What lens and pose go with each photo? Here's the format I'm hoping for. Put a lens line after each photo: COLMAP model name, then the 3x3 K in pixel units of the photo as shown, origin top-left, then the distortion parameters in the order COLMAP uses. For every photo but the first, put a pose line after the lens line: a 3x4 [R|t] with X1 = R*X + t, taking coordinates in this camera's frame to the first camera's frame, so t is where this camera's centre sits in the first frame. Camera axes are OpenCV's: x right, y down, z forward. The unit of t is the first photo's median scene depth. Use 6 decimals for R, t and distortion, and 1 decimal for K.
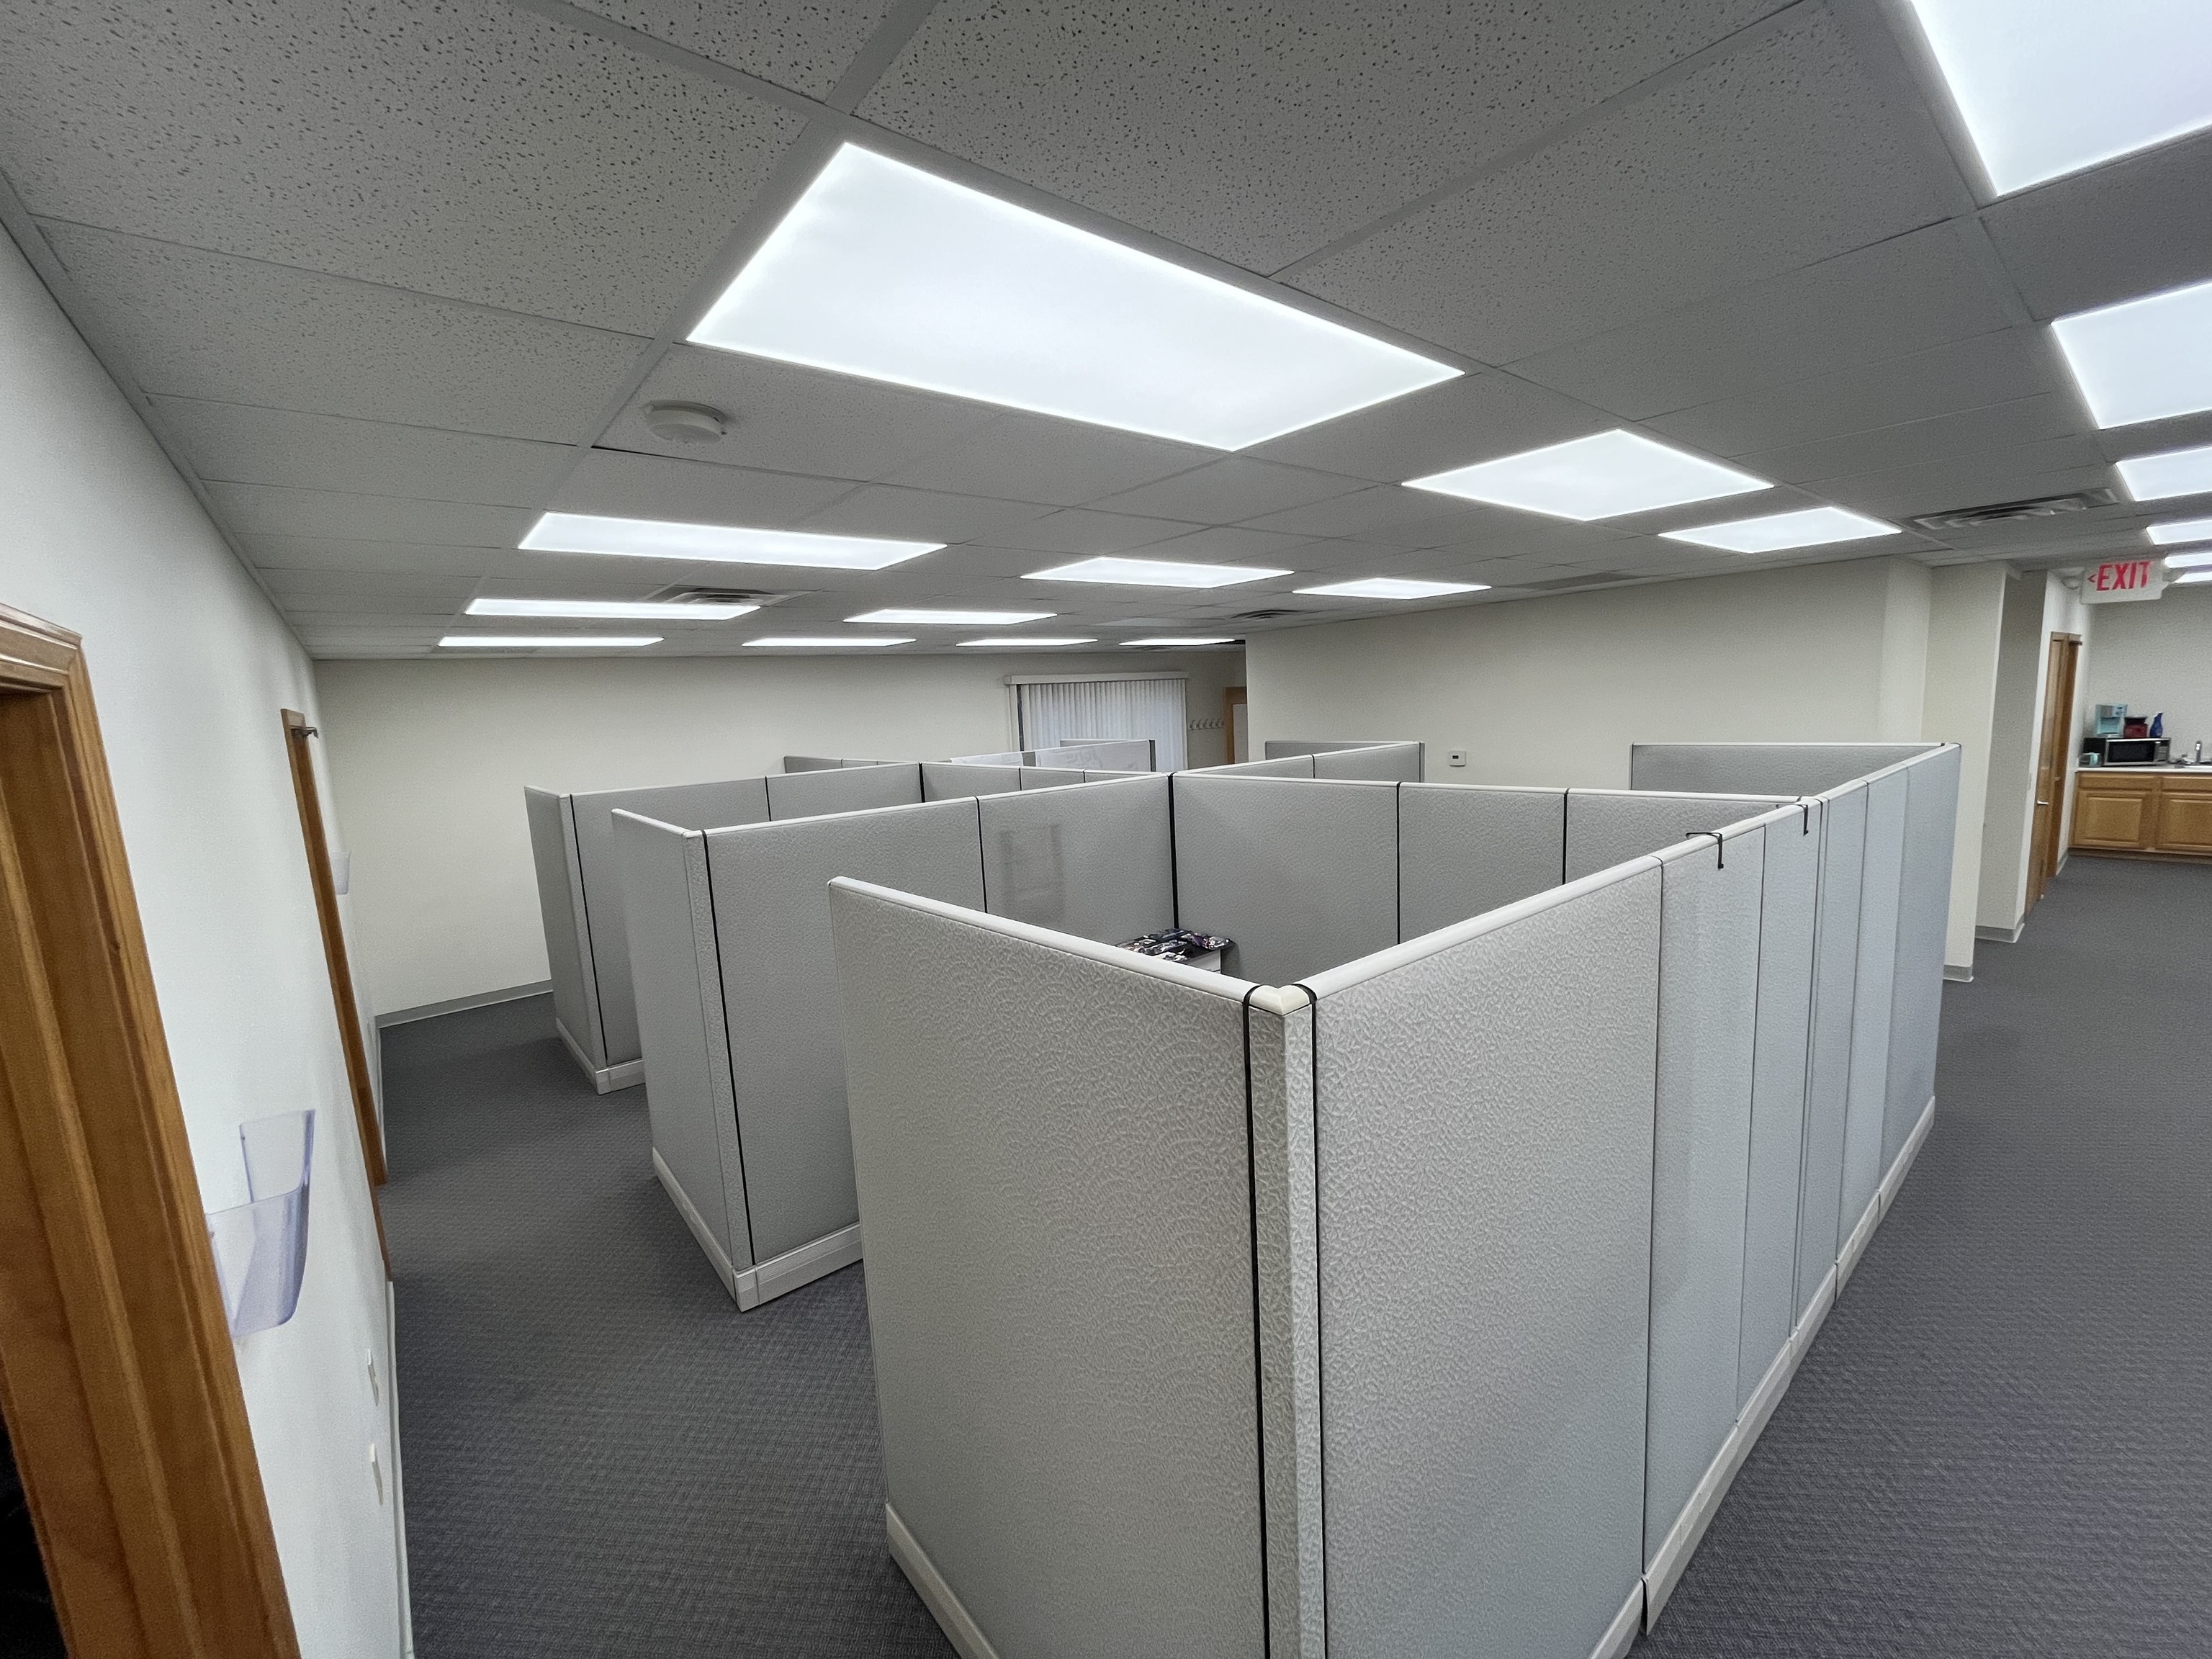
lens RADIAL K [[893.0, 0, 1109.1], [0, 893.0, 827.1], [0, 0, 1]] dist [0.003126, 0.000941]
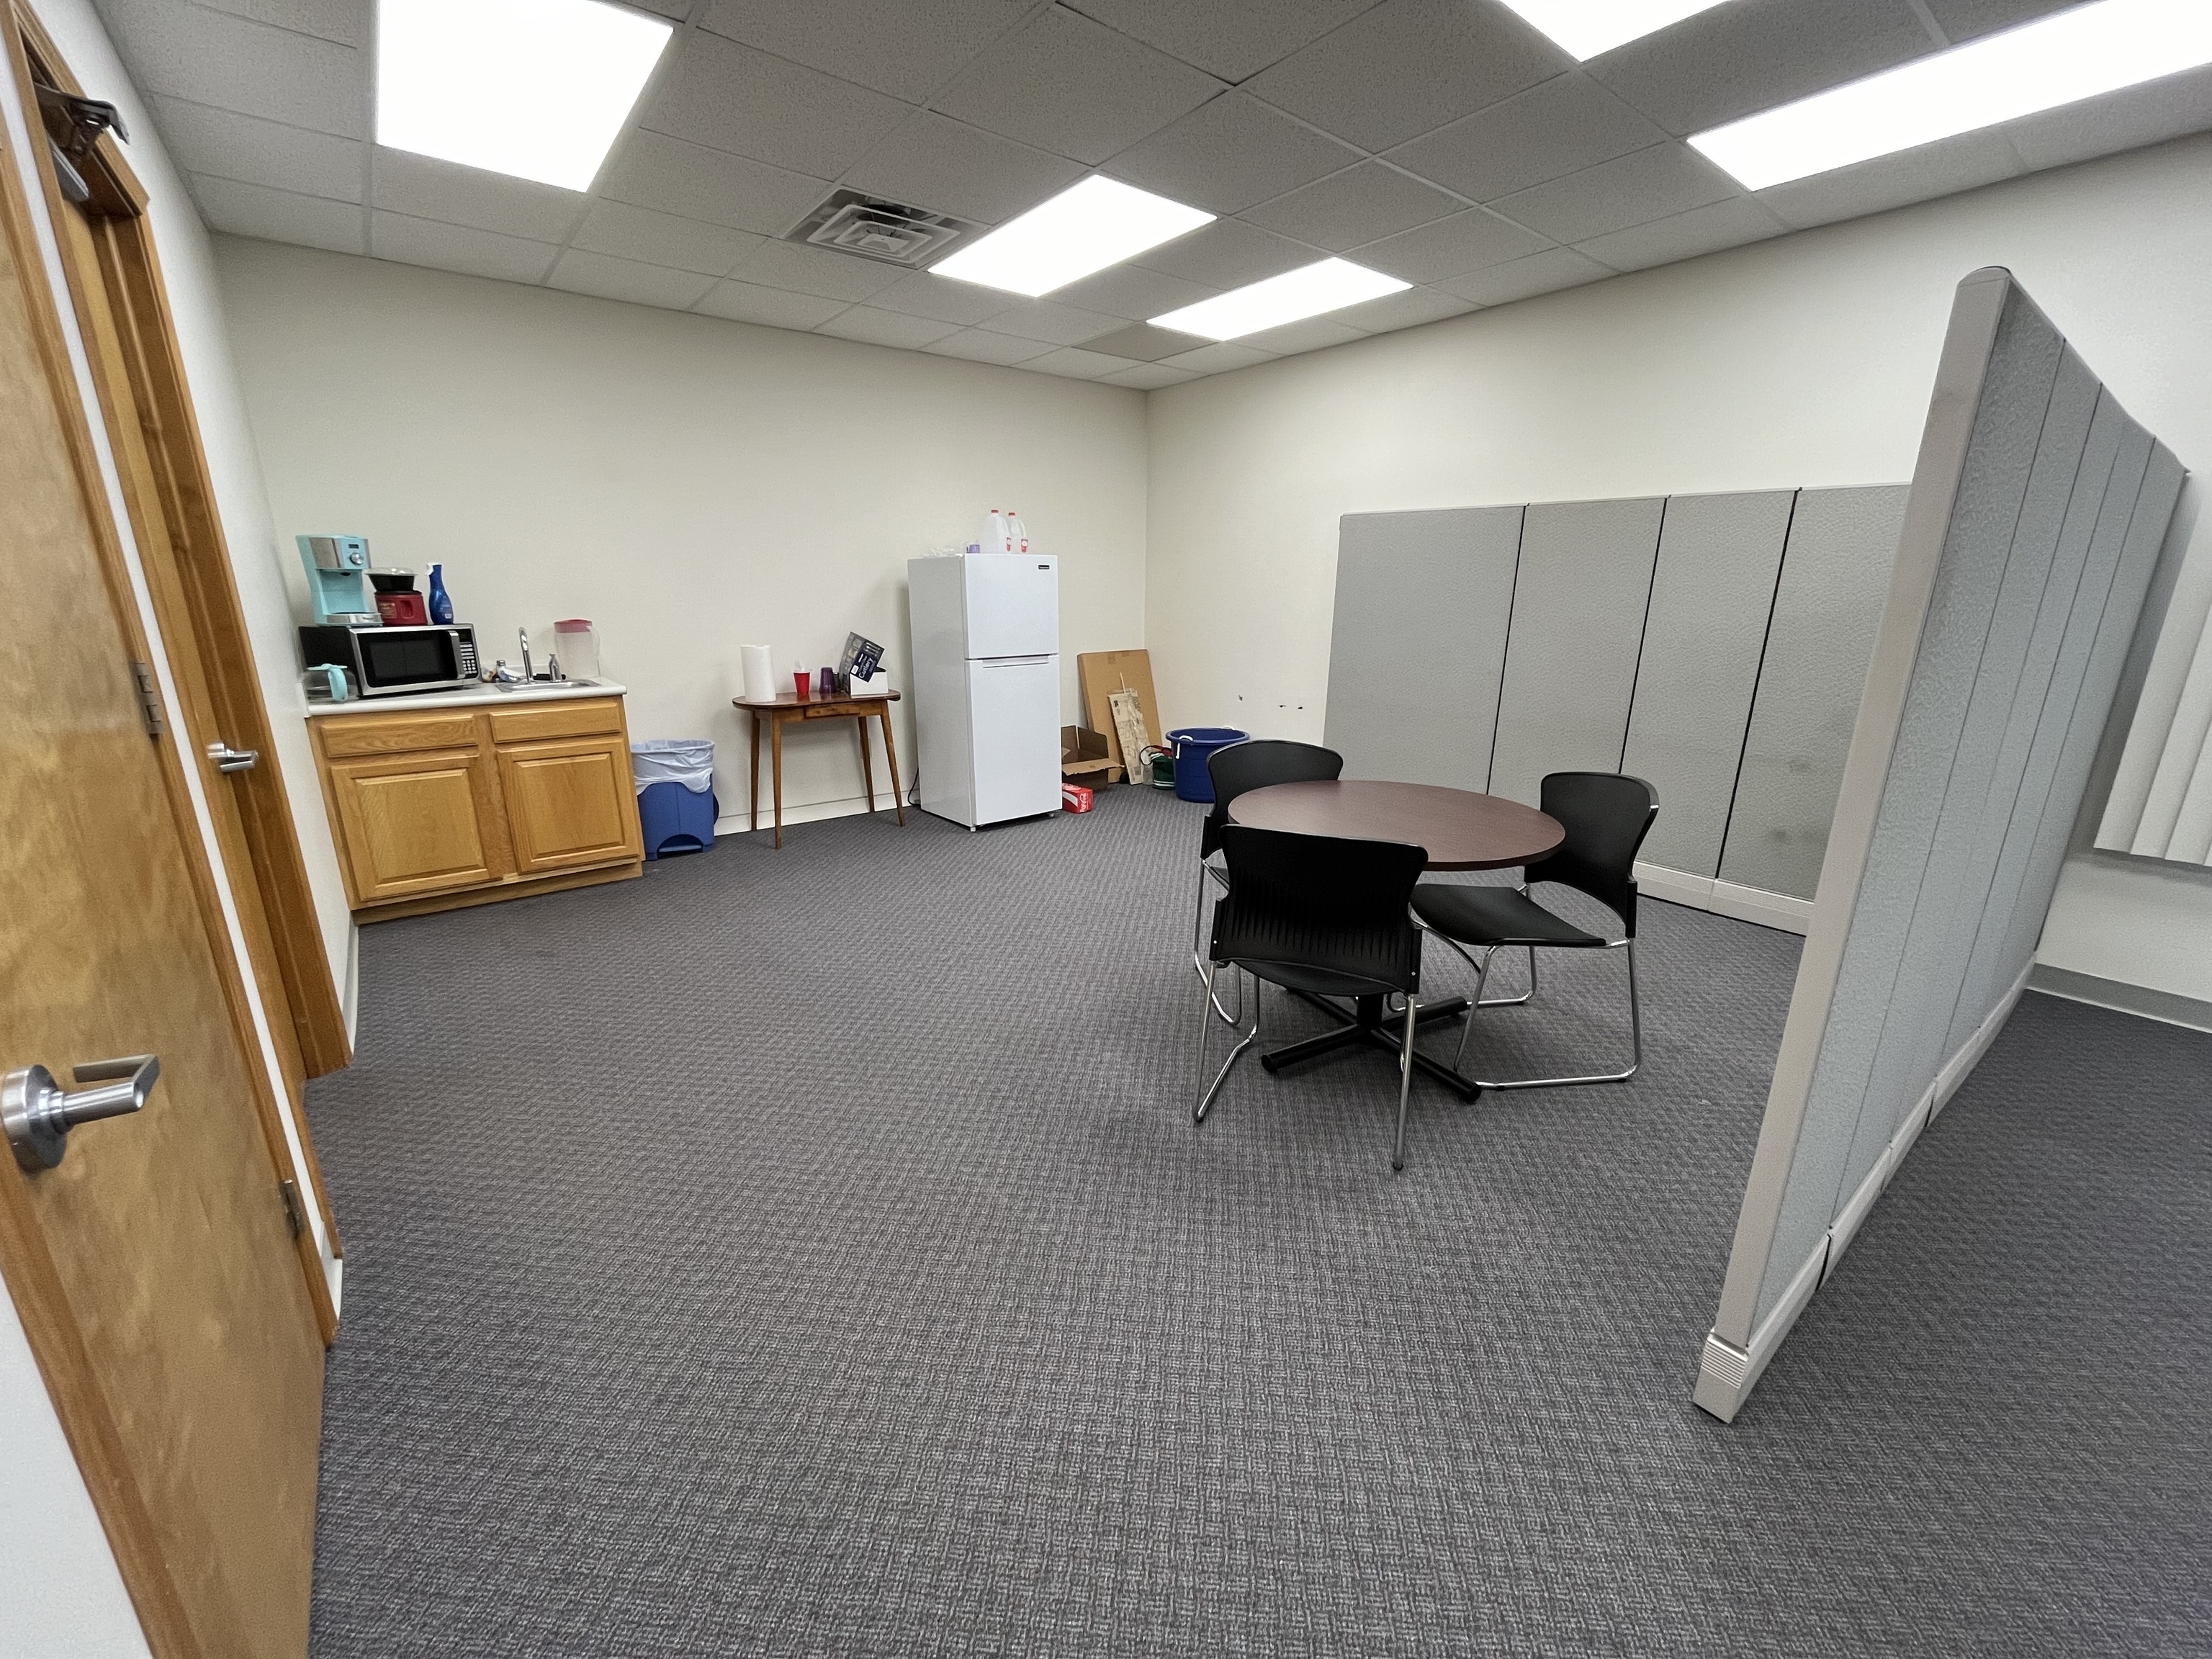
lens RADIAL K [[893.0, 0, 1104.1], [0, 893.0, 828.9], [0, 0, 1]] dist [0.003126, 0.000941]
pose [[0.031764, -0.214477, 0.976212, 0.732713], [0.133461, 0.968869, 0.208521, -0.051245], [-0.990545, 0.123662, 0.059400, 0.671660]]
